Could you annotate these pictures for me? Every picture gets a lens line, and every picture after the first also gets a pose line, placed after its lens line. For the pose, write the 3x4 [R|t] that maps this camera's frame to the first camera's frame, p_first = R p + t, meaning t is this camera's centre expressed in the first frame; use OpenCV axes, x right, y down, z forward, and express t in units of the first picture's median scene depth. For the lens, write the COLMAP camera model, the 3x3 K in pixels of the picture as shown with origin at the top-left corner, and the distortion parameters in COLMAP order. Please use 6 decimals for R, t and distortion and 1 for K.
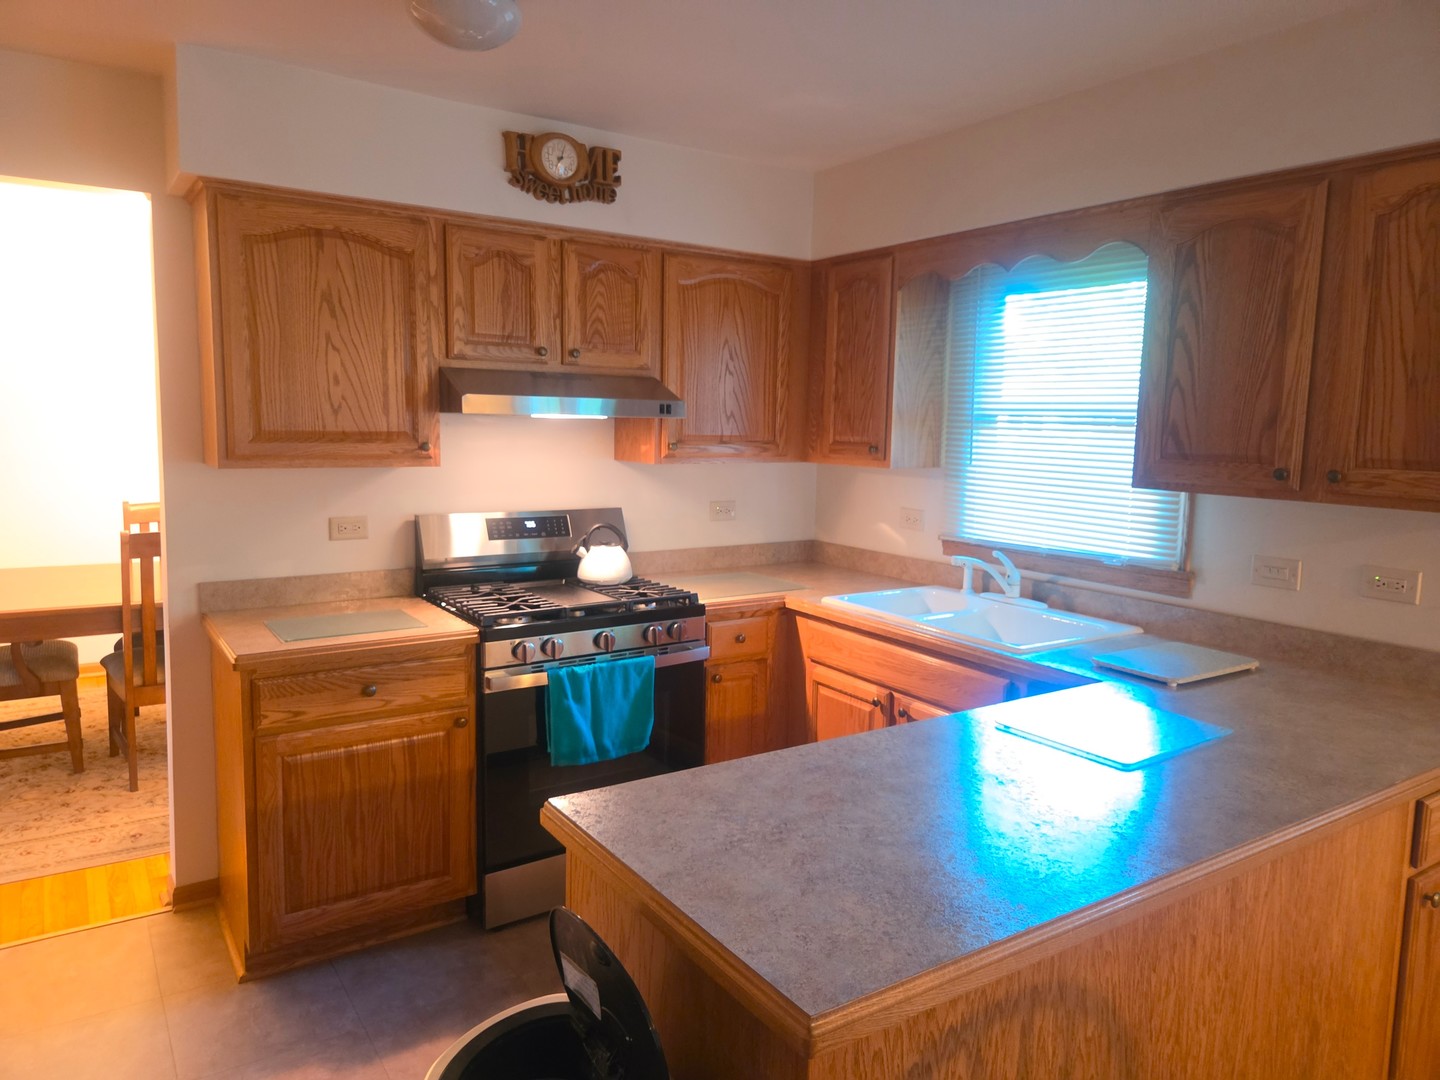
lens RADIAL K [[975.0, 0, 720.1], [0, 975.0, 535.1], [0, 0, 1]] dist [0.065485, -0.050203]
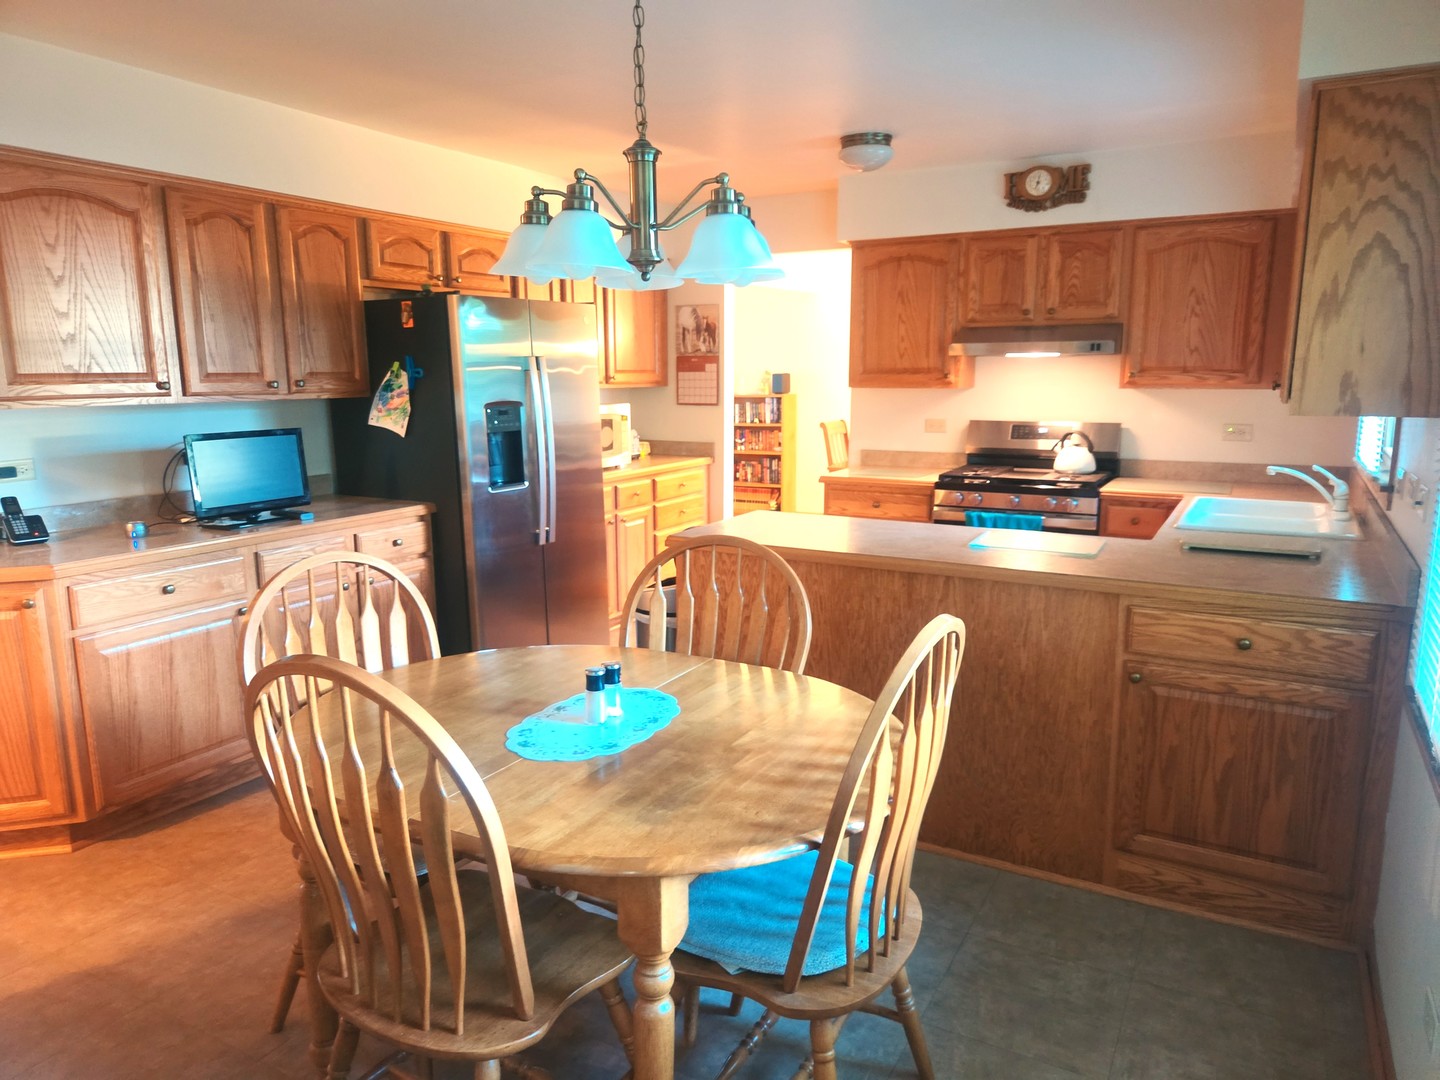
lens RADIAL K [[975.0, 0, 723.9], [0, 975.0, 546.4], [0, 0, 1]] dist [0.065485, -0.050203]
pose [[0.463333, 0.142617, -0.874633, 1.000256], [-0.094514, 0.989289, 0.111244, 0.046832], [0.881130, 0.031123, 0.471850, -0.122548]]
